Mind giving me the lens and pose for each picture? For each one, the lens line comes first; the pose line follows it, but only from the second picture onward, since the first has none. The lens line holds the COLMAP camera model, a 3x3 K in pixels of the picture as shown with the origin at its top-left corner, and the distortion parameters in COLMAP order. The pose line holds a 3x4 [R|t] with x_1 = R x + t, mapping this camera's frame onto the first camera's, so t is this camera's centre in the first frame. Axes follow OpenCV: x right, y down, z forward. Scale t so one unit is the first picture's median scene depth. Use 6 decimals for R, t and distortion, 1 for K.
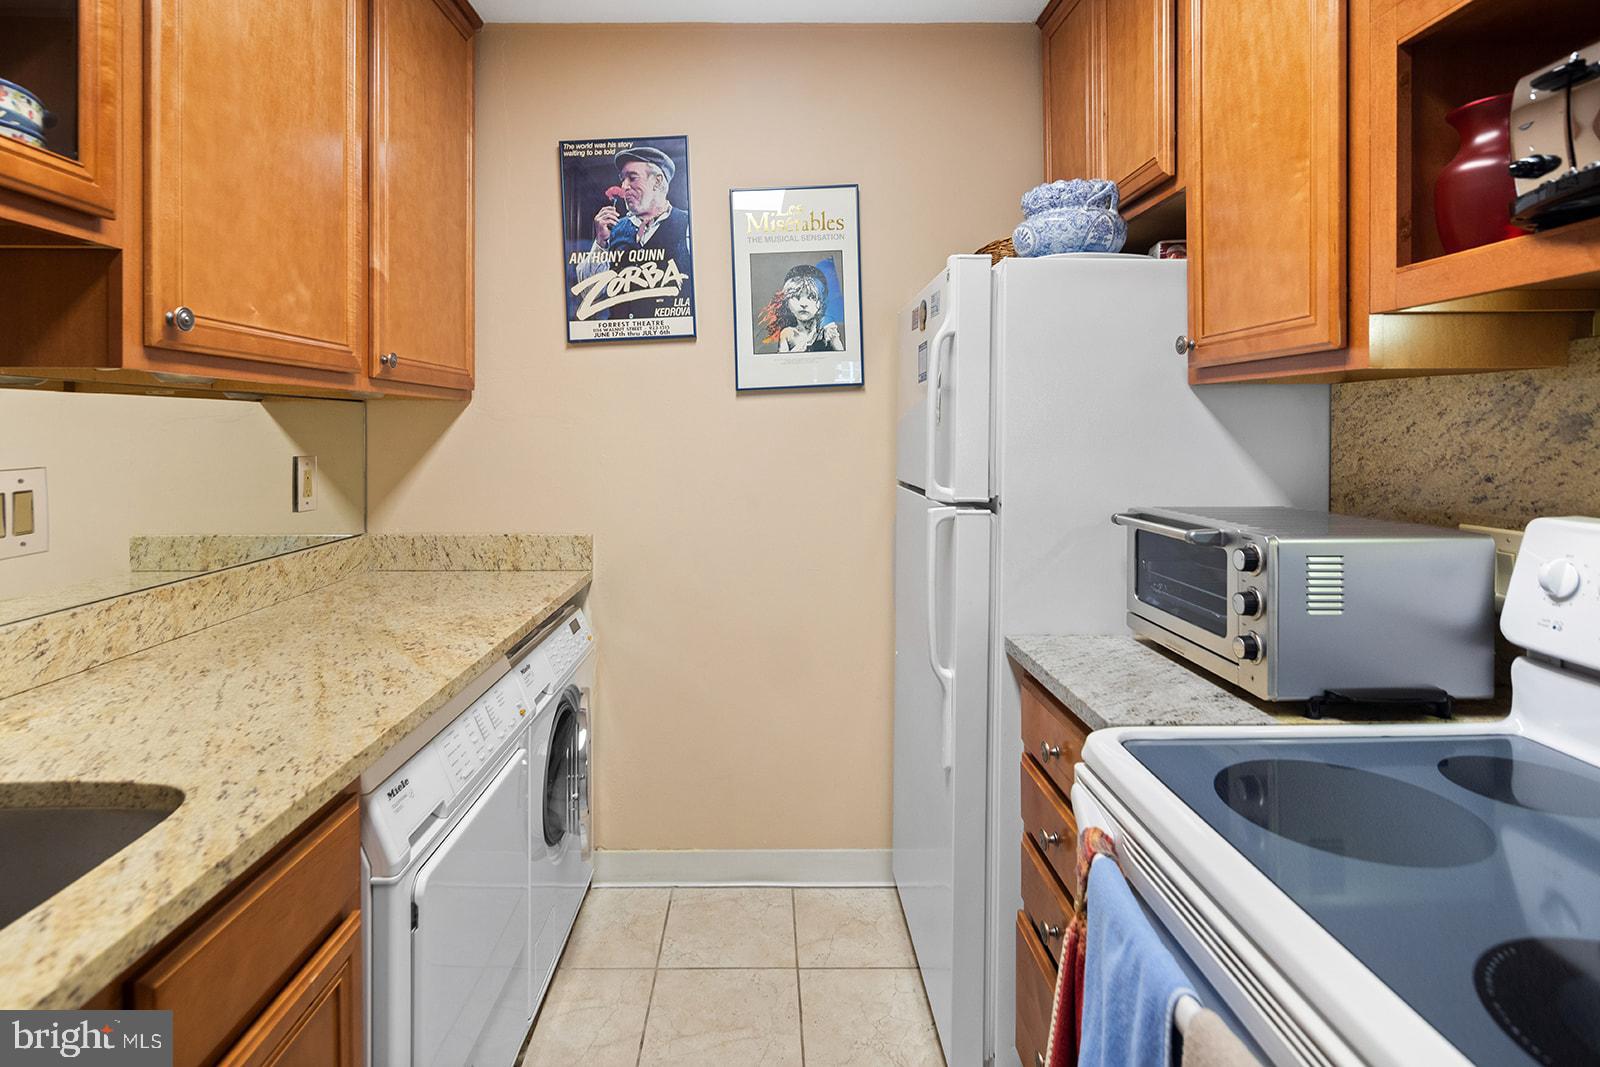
lens RADIAL K [[781.7, 0, 748.7], [0, 781.7, 434.7], [0, 0, 1]] dist [0.008421, -0.004081]
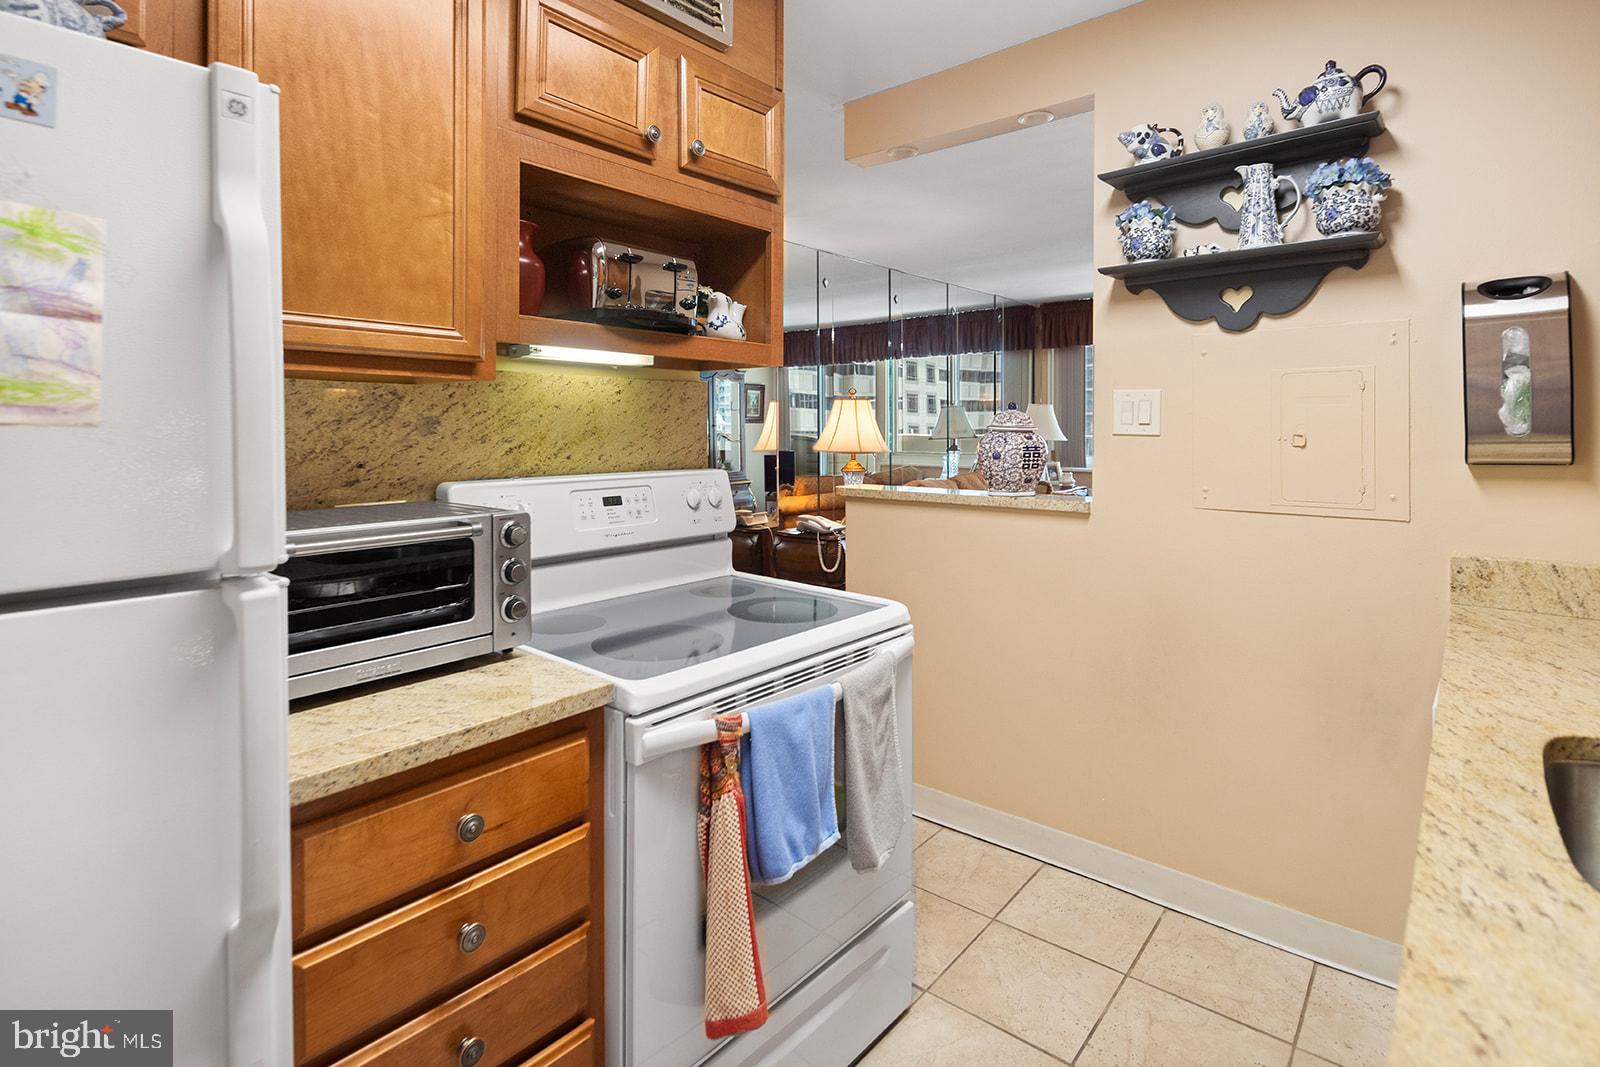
lens RADIAL K [[781.7, 0, 820.0], [0, 781.7, 433.5], [0, 0, 1]] dist [0.008421, -0.004081]
pose [[-0.780190, -0.004688, 0.625525, -0.312658], [0.004109, 0.999912, 0.012618, -0.006175], [-0.625529, 0.012415, -0.780102, 1.097354]]
